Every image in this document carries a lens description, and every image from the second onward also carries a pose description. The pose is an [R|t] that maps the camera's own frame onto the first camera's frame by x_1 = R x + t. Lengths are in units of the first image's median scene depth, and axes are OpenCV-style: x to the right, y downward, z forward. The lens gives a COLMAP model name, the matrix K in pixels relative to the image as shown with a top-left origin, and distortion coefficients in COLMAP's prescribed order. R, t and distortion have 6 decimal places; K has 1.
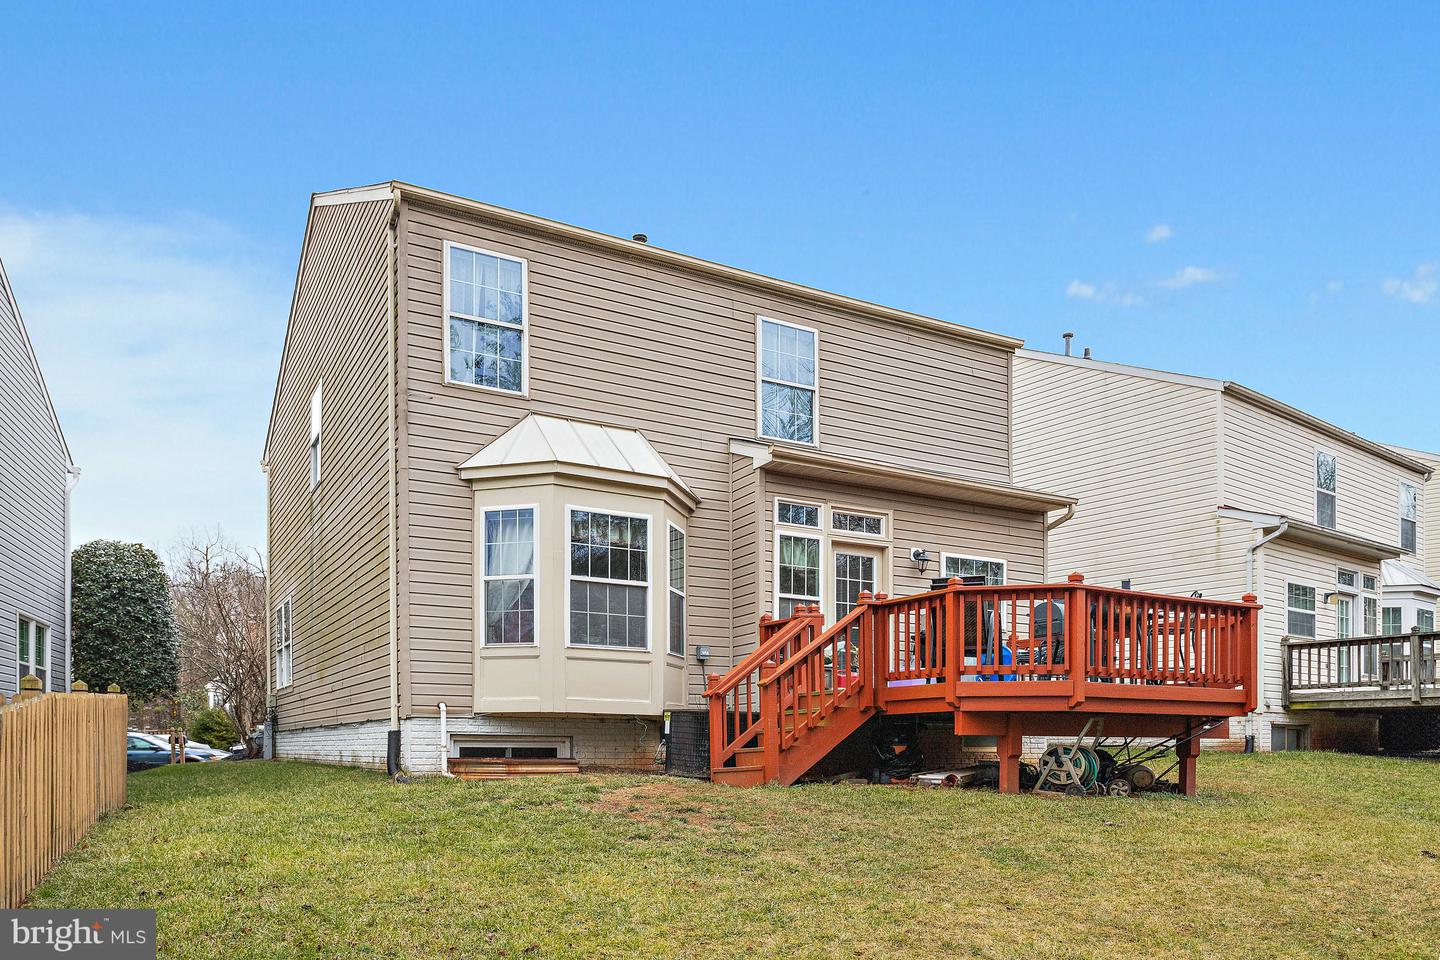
lens RADIAL K [[1059.8, 0, 723.0], [0, 1059.8, 547.0], [0, 0, 1]] dist [0.001209, -0.001241]
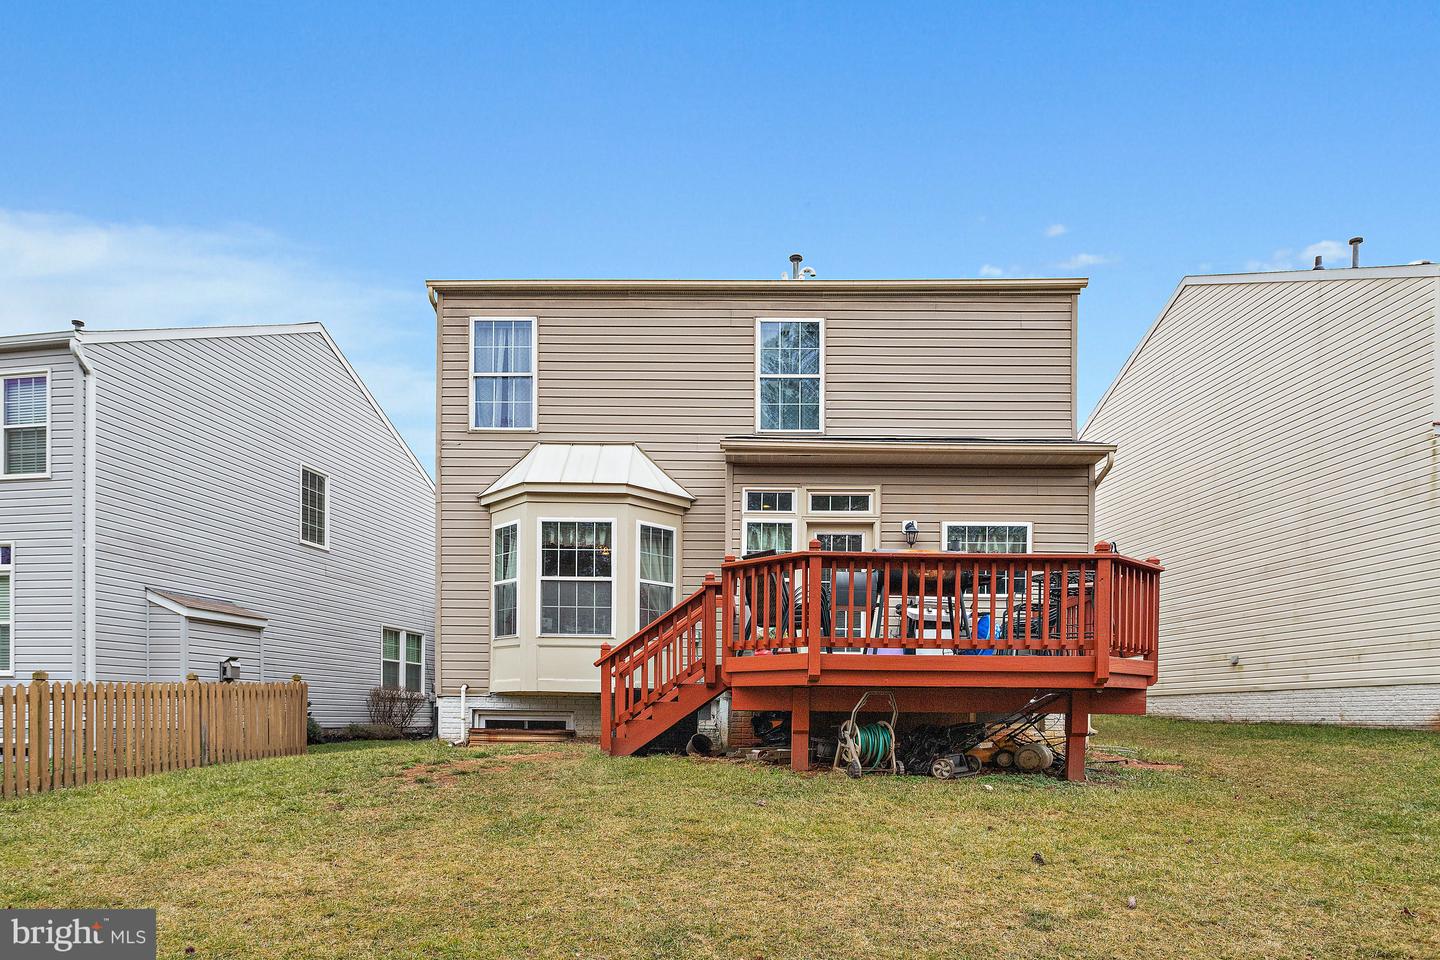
lens RADIAL K [[952.2, 0, 719.8], [0, 952.2, 550.3], [0, 0, 1]] dist [-0.005456, 0.002682]
pose [[0.856072, -0.085329, -0.509765, 0.535491], [0.088369, 0.995920, -0.018305, 0.032461], [0.509247, -0.029377, 0.860119, 0.170302]]
